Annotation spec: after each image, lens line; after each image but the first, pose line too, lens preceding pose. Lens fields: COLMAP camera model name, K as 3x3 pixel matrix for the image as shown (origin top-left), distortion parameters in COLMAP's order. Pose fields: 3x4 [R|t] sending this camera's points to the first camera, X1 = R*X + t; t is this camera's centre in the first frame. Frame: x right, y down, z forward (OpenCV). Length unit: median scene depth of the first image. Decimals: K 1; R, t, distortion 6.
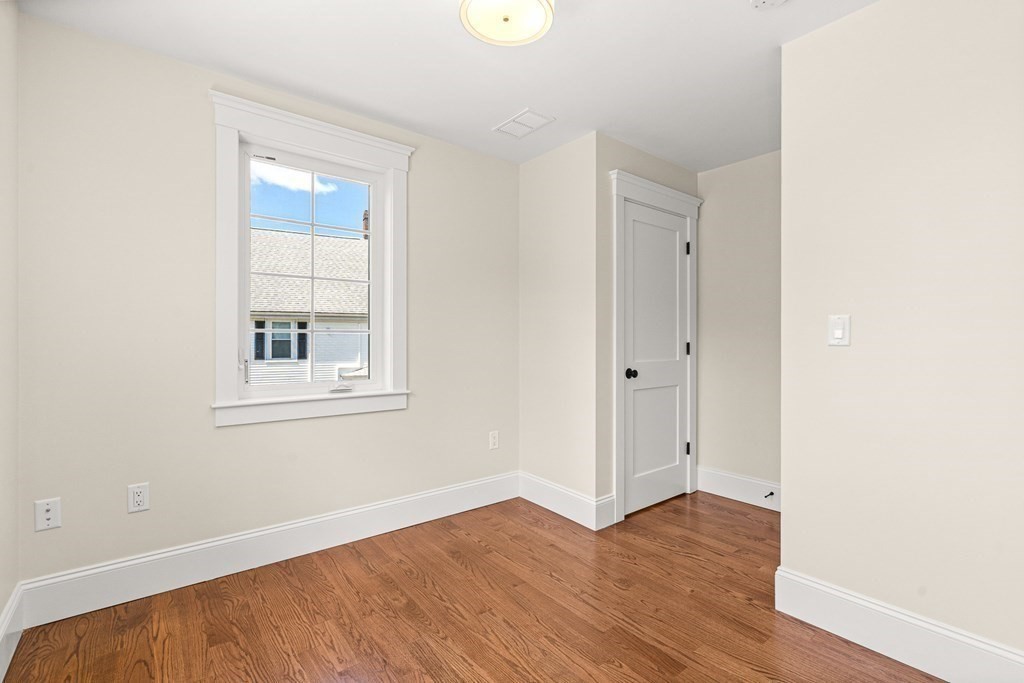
lens RADIAL K [[468.4, 0, 520.5], [0, 468.4, 327.1], [0, 0, 1]] dist [0.003243, -0.000447]
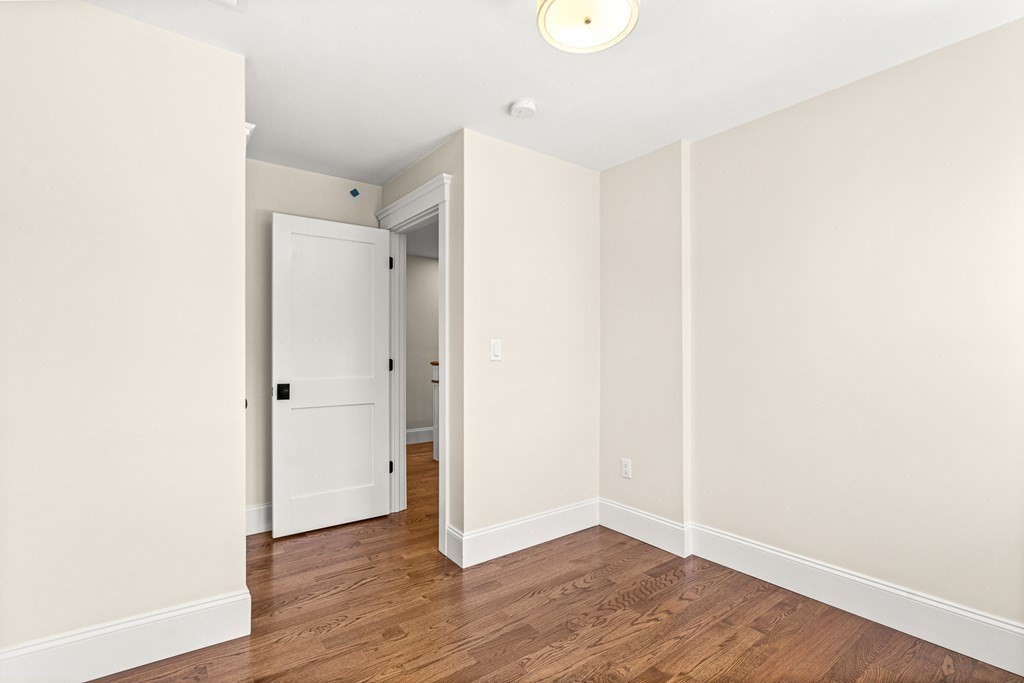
lens RADIAL K [[487.7, 0, 493.0], [0, 487.7, 333.7], [0, 0, 1]] dist [-0.017492, -0.000052]
pose [[0.064860, 0.024238, 0.997600, -0.661050], [-0.011278, 0.999659, -0.023555, 0.005659], [-0.997831, -0.009723, 0.065112, 0.737387]]
